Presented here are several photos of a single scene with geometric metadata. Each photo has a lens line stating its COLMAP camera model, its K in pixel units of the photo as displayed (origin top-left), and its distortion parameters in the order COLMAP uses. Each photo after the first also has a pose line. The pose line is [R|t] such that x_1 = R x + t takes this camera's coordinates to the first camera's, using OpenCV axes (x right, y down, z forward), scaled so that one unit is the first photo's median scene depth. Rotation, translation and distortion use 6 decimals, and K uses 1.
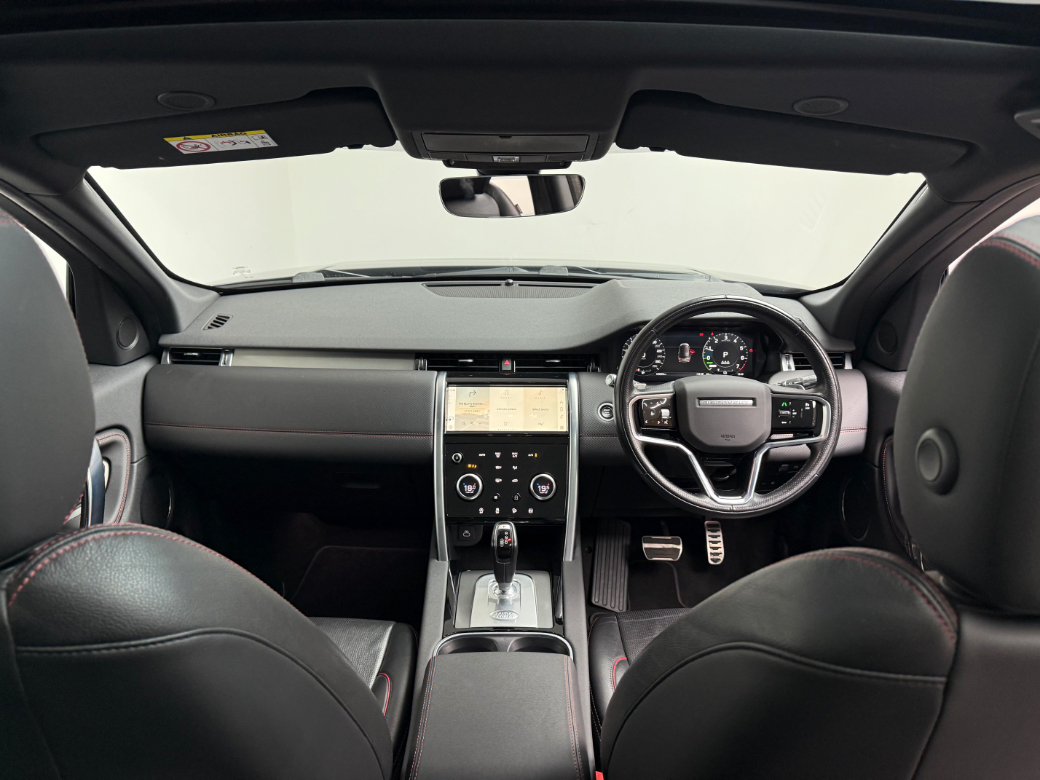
lens RADIAL K [[695.0, 0, 520.0], [0, 695.0, 390.0], [0, 0, 1]] dist [0.005972, -0.000295]
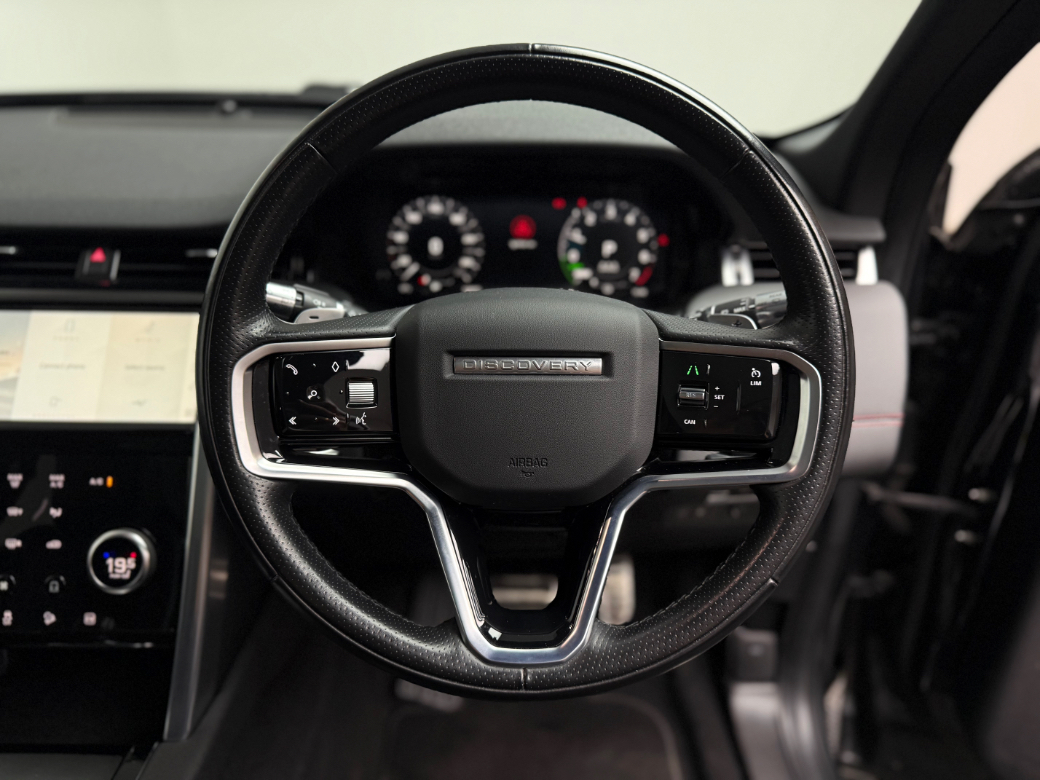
lens RADIAL K [[780.5, 0, 523.5], [0, 780.5, 404.2], [0, 0, 1]] dist [0.008490, -0.000945]
pose [[0.998993, 0.008228, 0.044096, 0.261157], [-0.012865, 0.994291, 0.105923, -0.003375], [-0.042973, -0.106384, 0.993396, 0.574939]]
